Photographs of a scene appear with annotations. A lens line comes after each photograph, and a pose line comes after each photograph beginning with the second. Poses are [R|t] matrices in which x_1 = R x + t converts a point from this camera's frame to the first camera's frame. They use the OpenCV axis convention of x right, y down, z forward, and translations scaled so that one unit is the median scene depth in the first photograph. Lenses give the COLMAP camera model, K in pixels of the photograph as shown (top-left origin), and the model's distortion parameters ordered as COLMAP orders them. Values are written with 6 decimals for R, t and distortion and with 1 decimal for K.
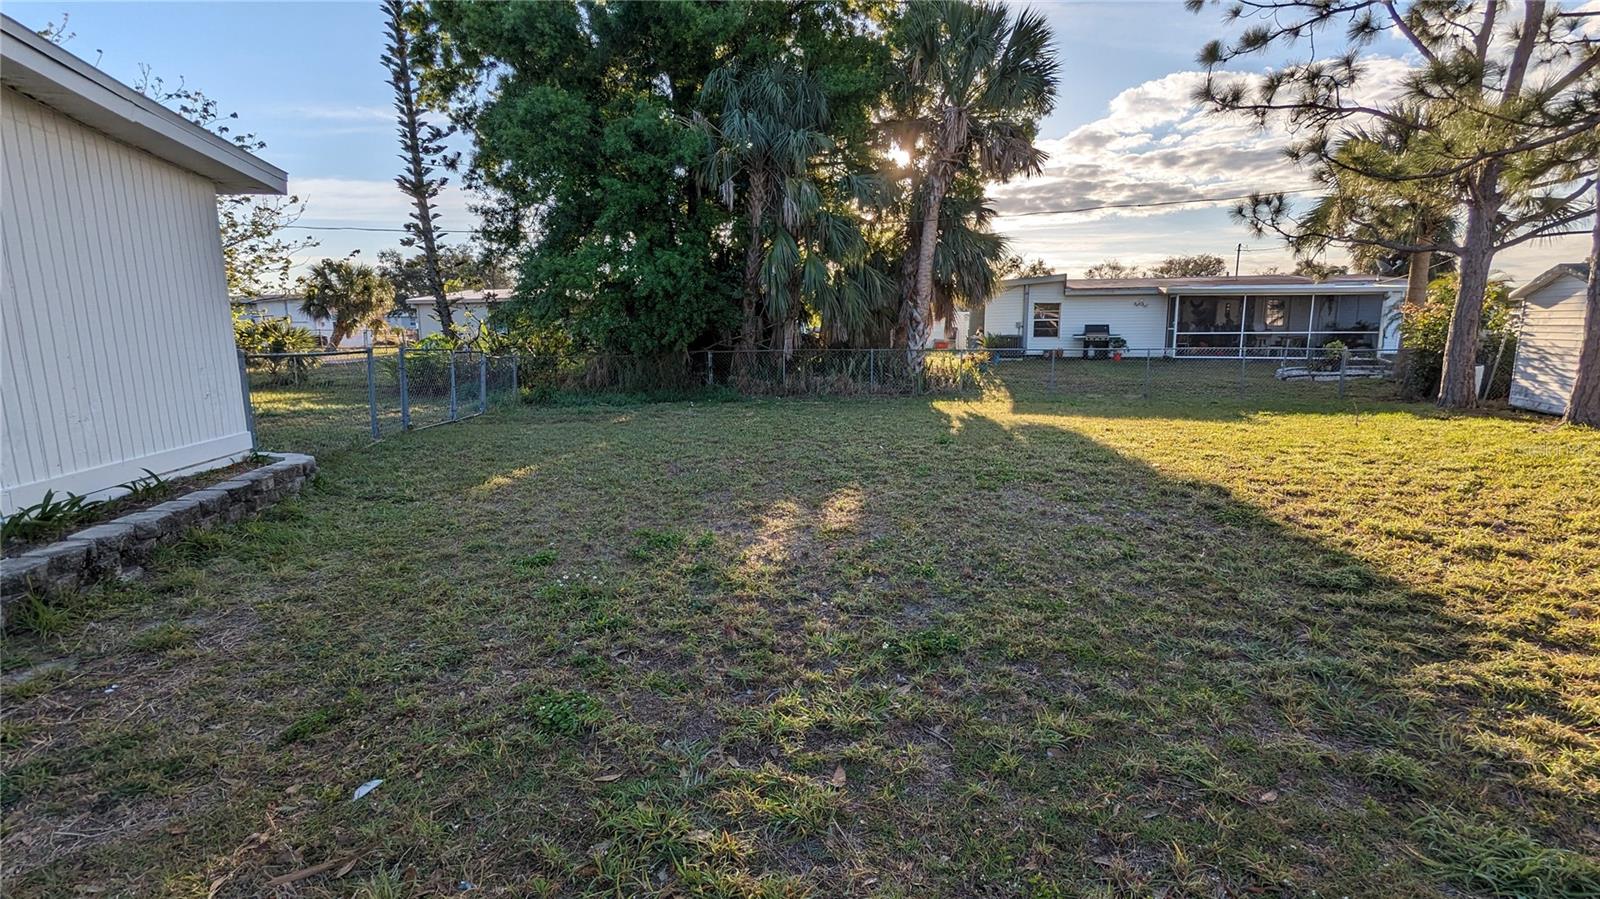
lens RADIAL K [[753.1, 0, 801.6], [0, 753.1, 446.3], [0, 0, 1]] dist [-0.005879, 0.003478]
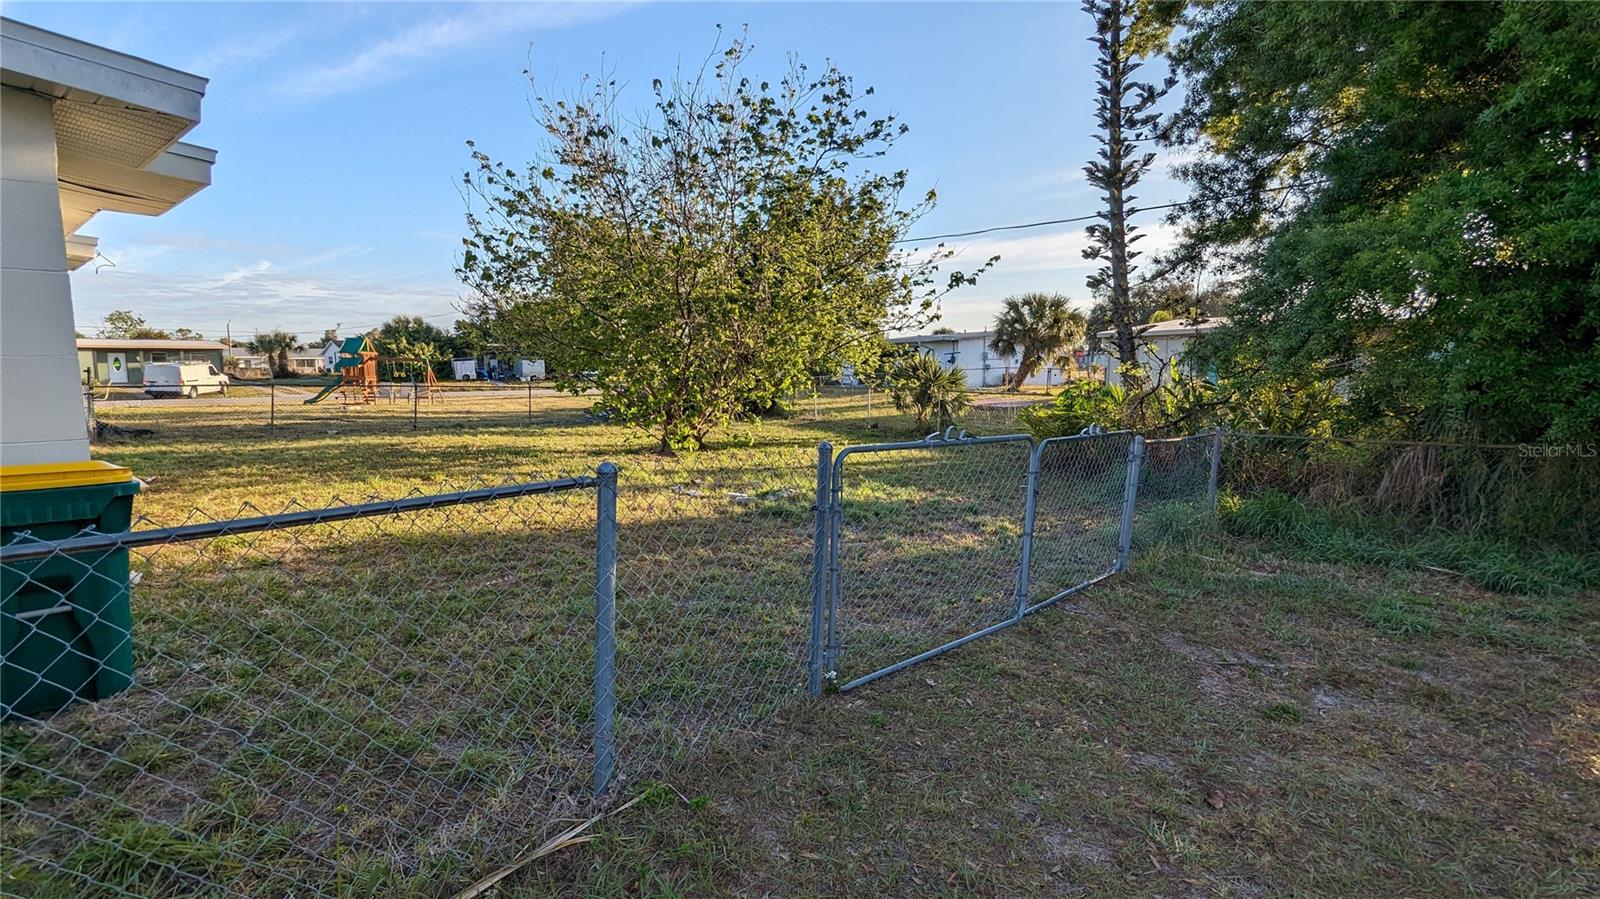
lens RADIAL K [[753.1, 0, 803.8], [0, 753.1, 446.6], [0, 0, 1]] dist [-0.005879, 0.003478]
pose [[0.638181, 0.091411, -0.764440, -0.123730], [-0.127470, 0.991768, 0.012178, -0.056900], [0.759260, 0.089672, 0.644579, 0.332943]]
